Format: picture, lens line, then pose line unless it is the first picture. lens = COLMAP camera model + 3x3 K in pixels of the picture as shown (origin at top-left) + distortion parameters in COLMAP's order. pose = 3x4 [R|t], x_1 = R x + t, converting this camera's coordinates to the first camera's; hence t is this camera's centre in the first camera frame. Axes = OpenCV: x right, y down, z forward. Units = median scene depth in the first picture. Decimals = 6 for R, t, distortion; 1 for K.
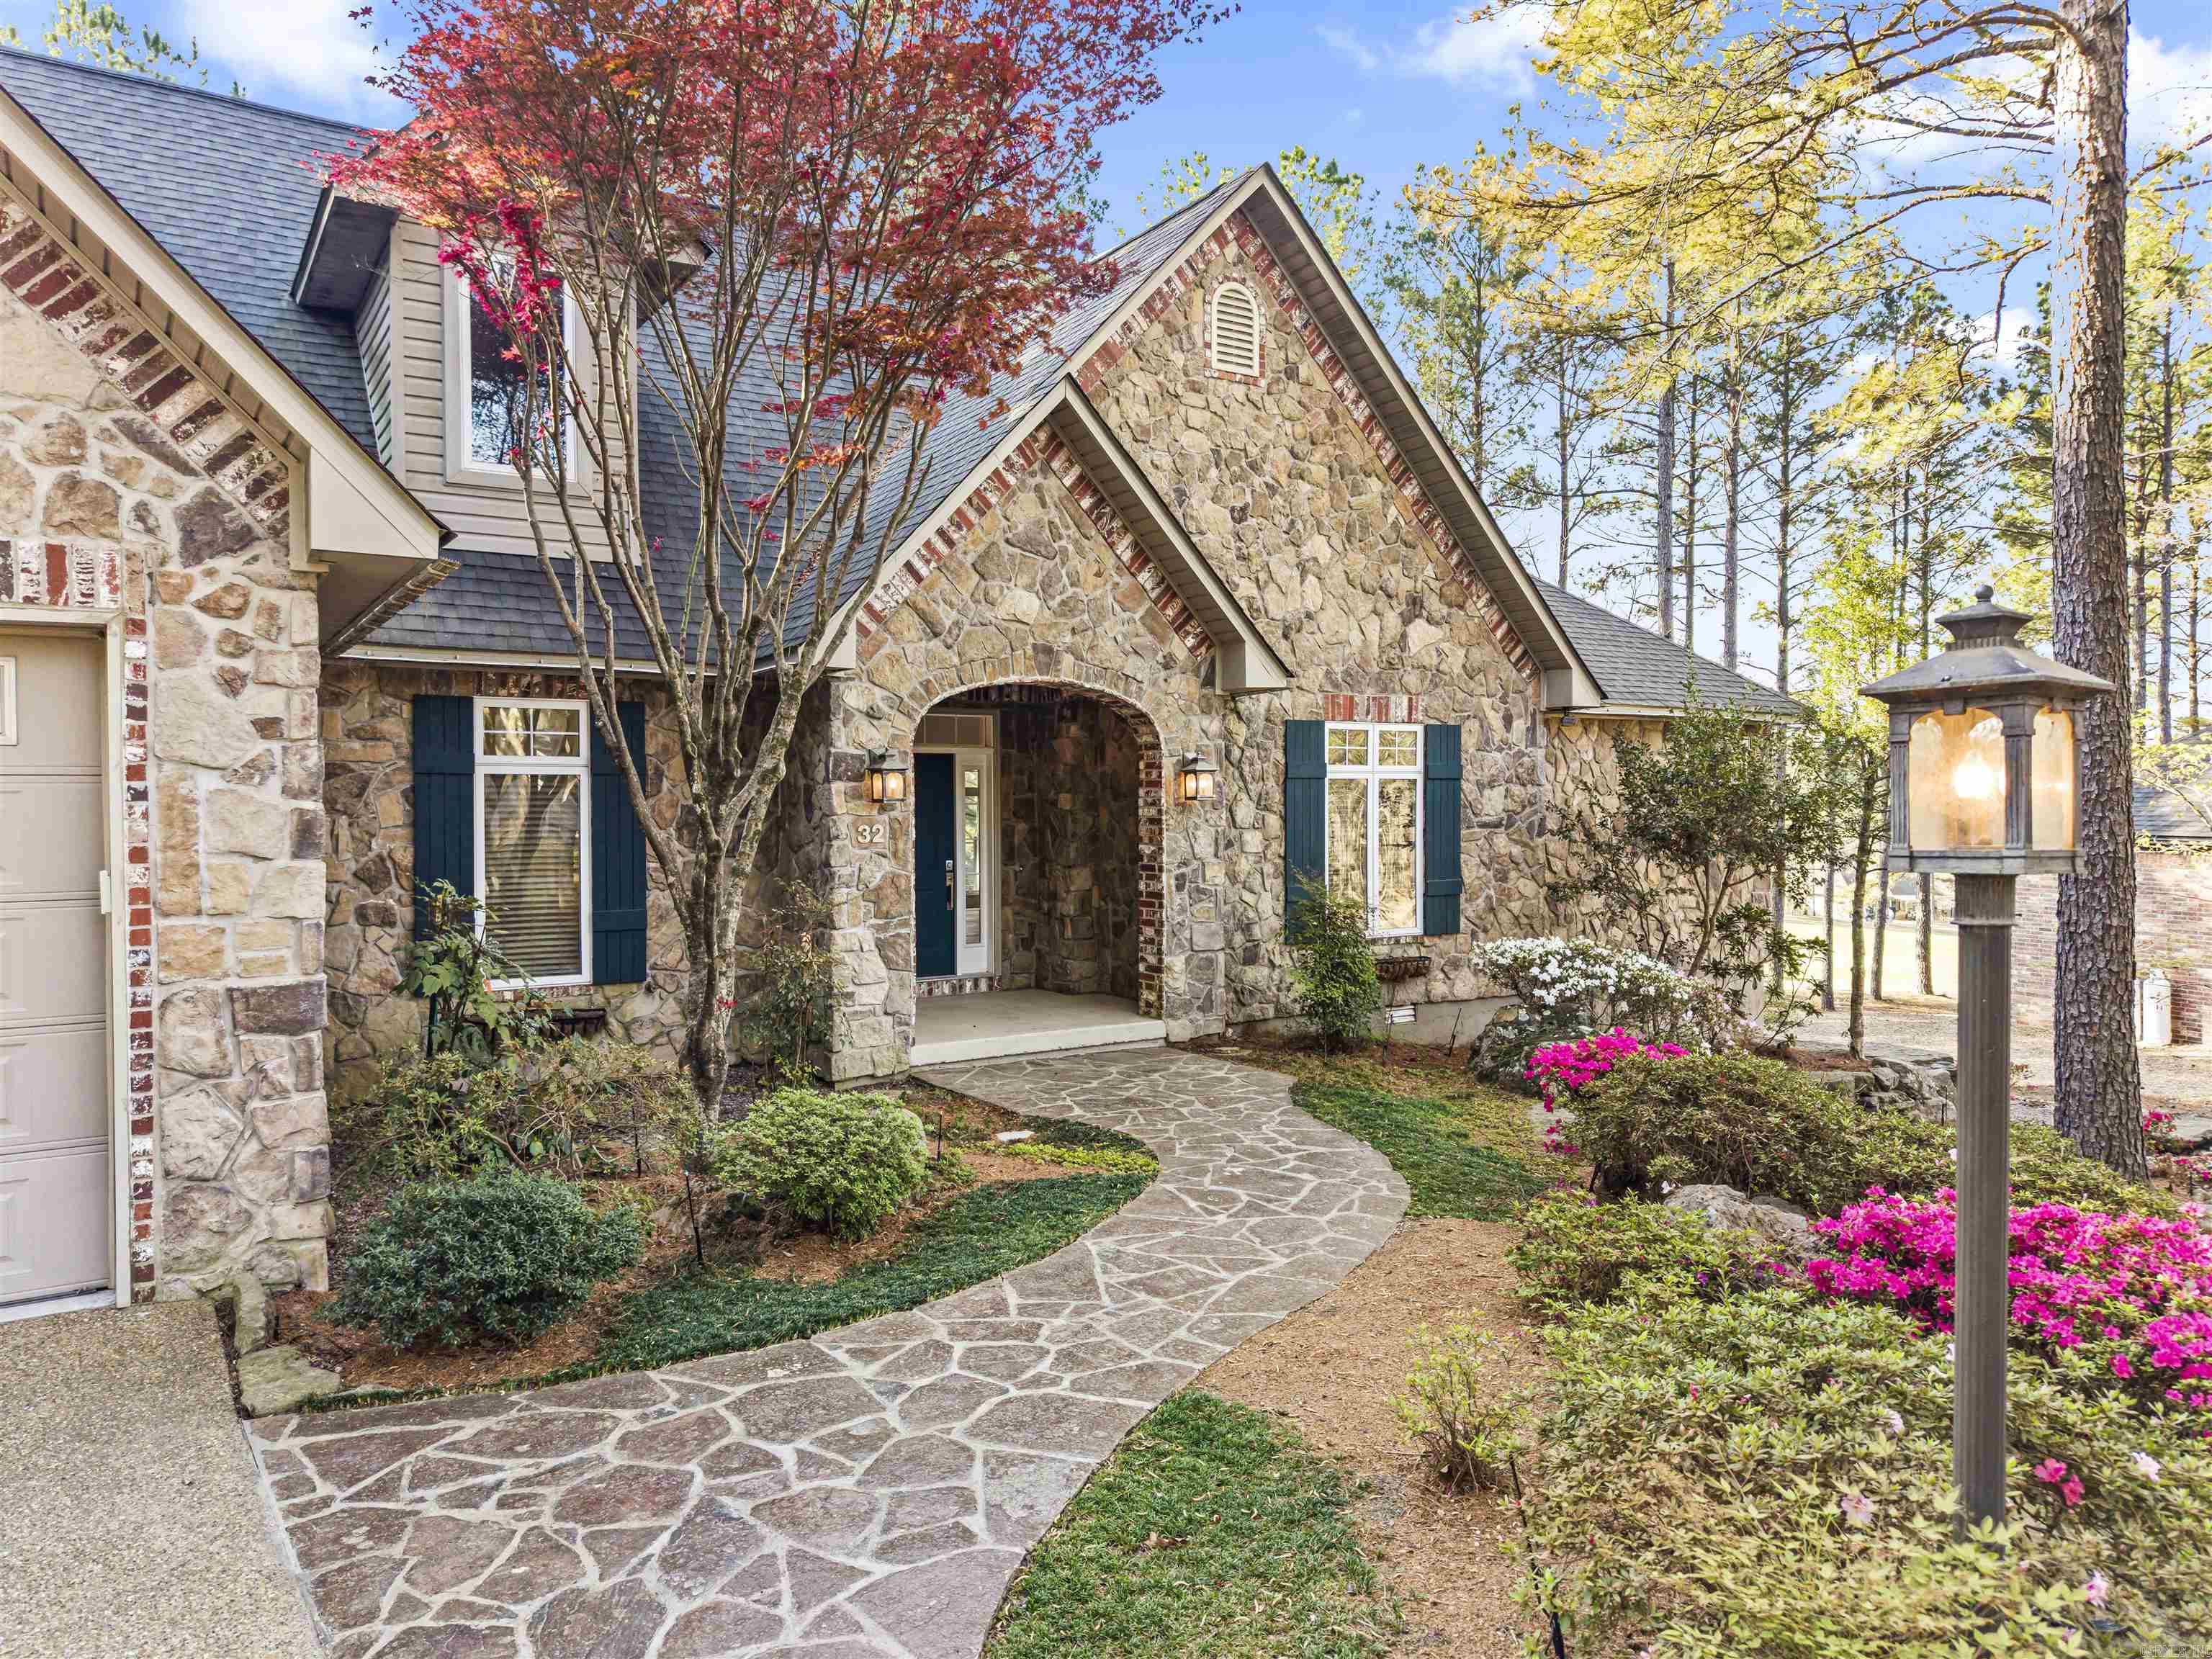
lens RADIAL K [[1482.9, 0, 1089.3], [0, 1482.9, 844.7], [0, 0, 1]] dist [0.014495, -0.019155]
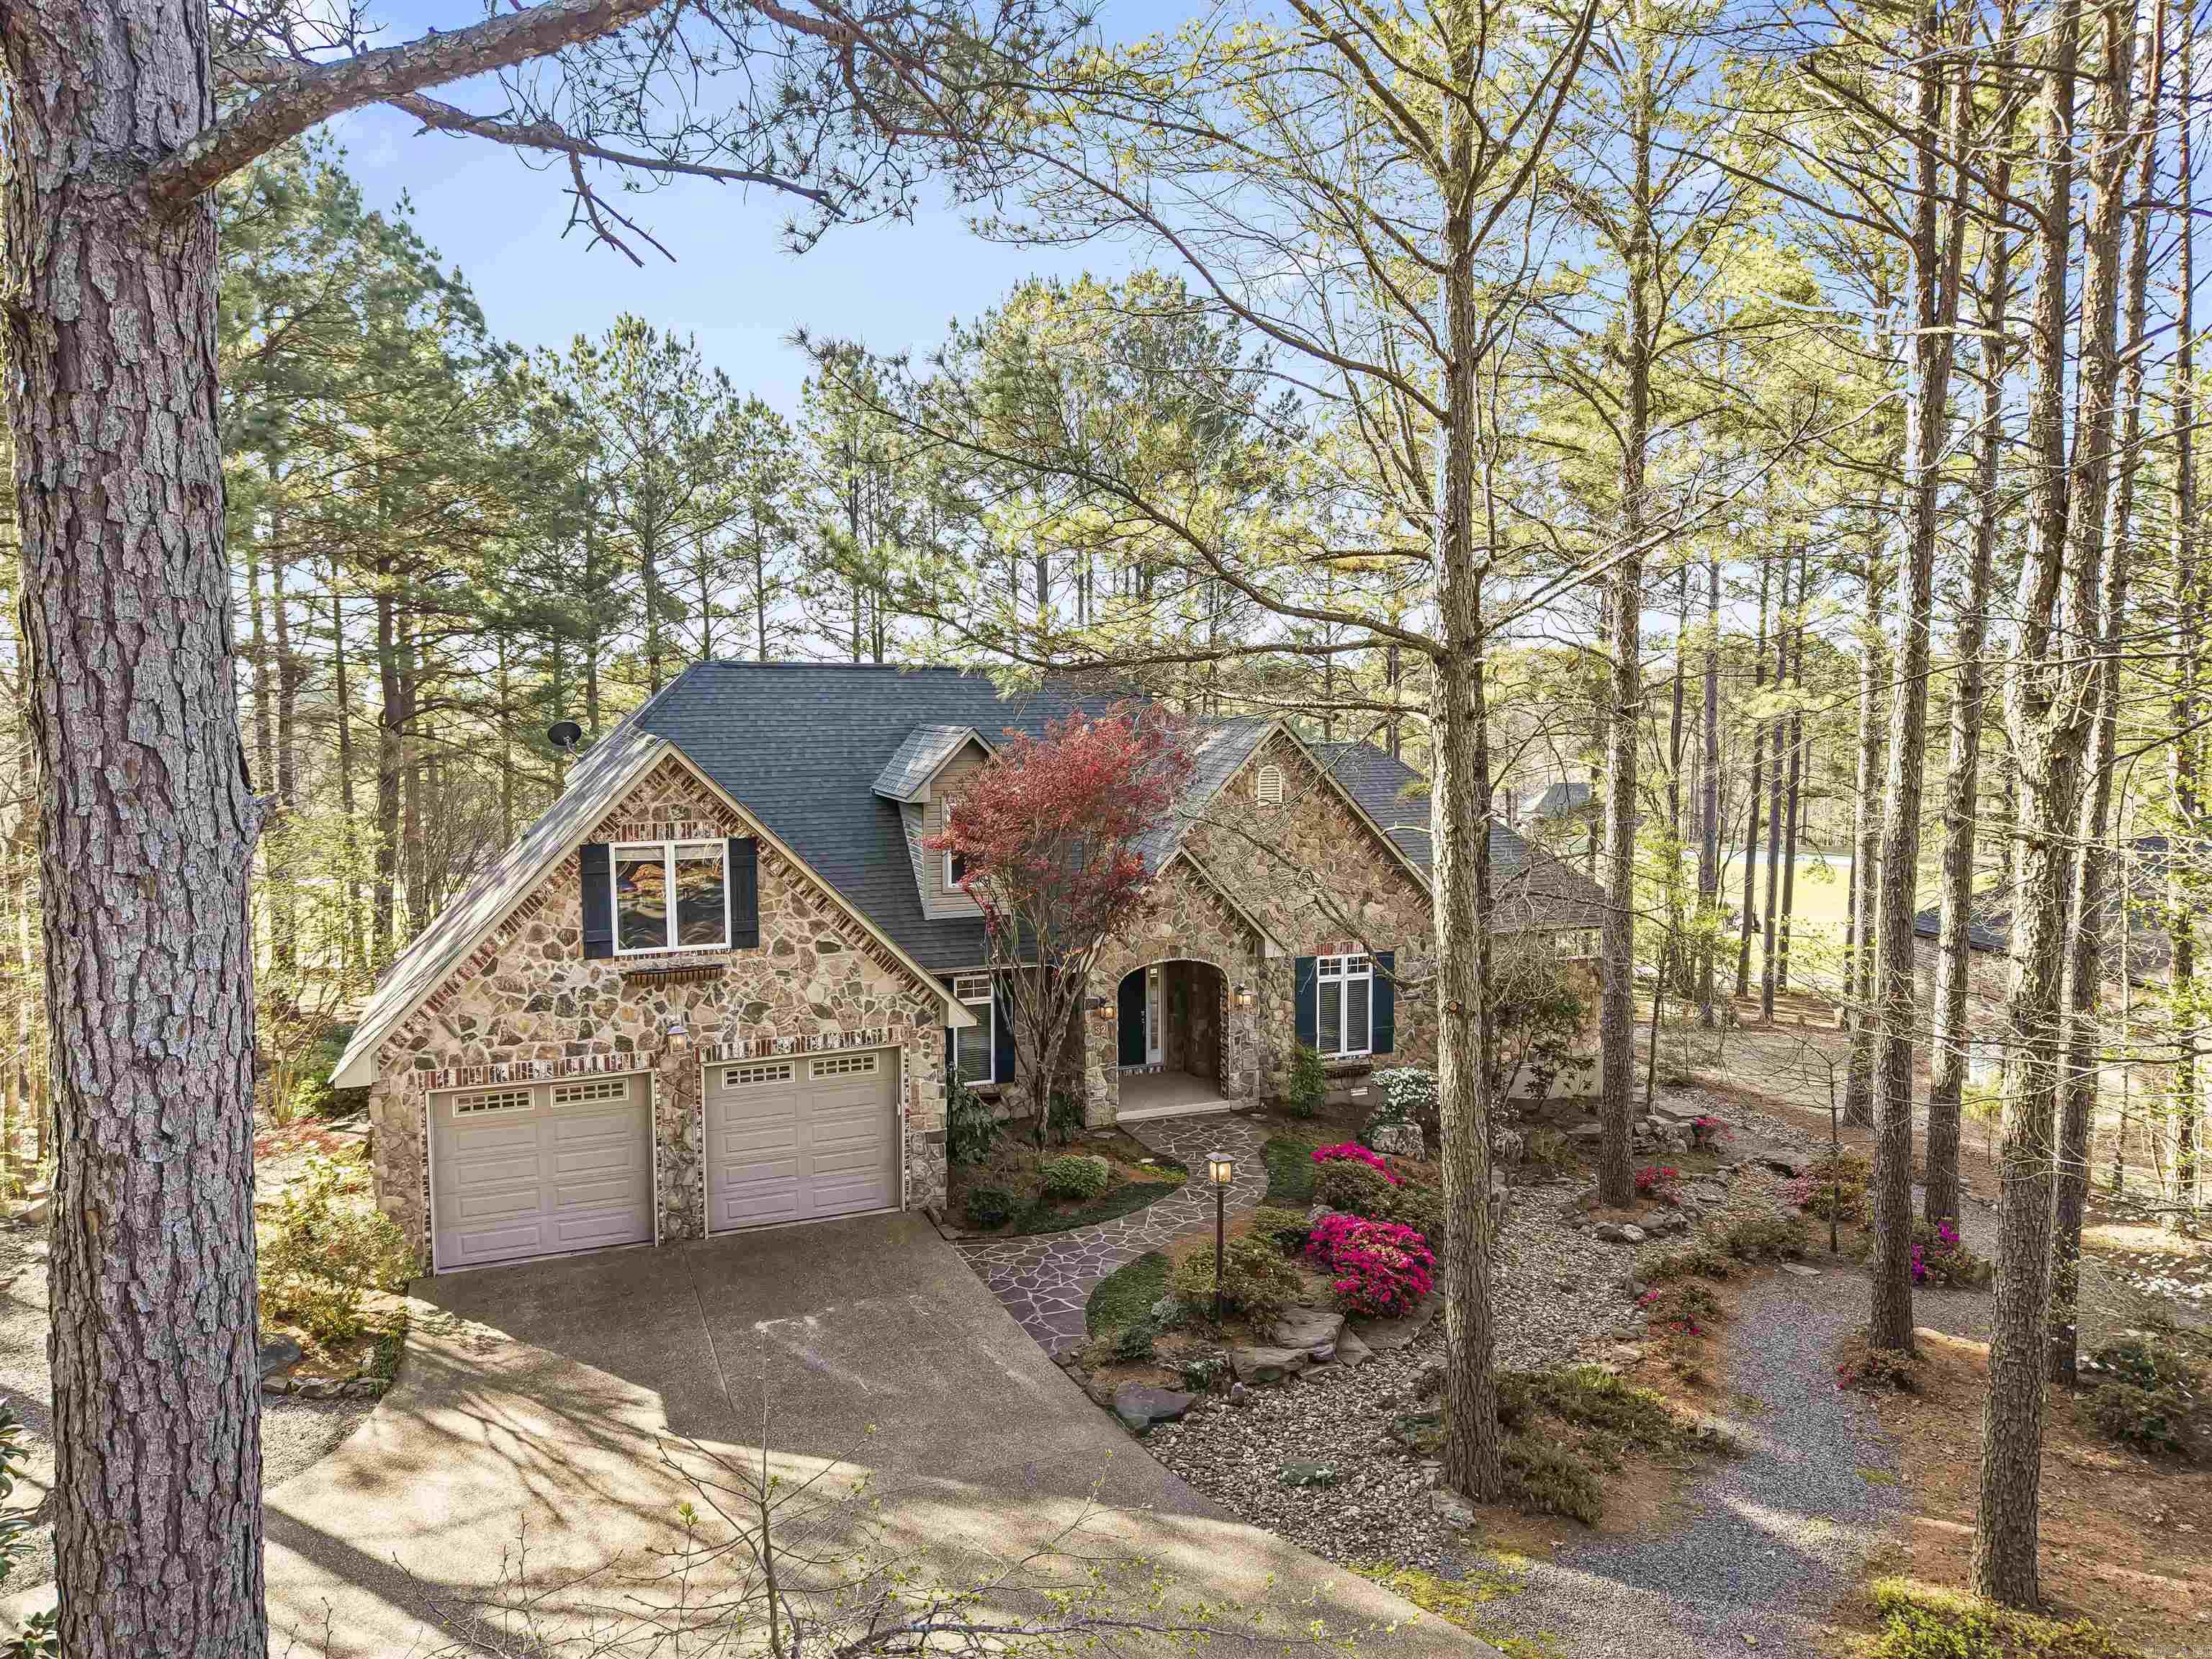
lens RADIAL K [[1482.9, 0, 1066.1], [0, 1482.9, 796.7], [0, 0, 1]] dist [0.014495, -0.019155]
pose [[0.976902, 0.010524, -0.213428, 0.303032], [-0.000655, 0.998929, 0.046260, -0.479785], [0.213686, -0.045052, 0.975863, -1.338281]]
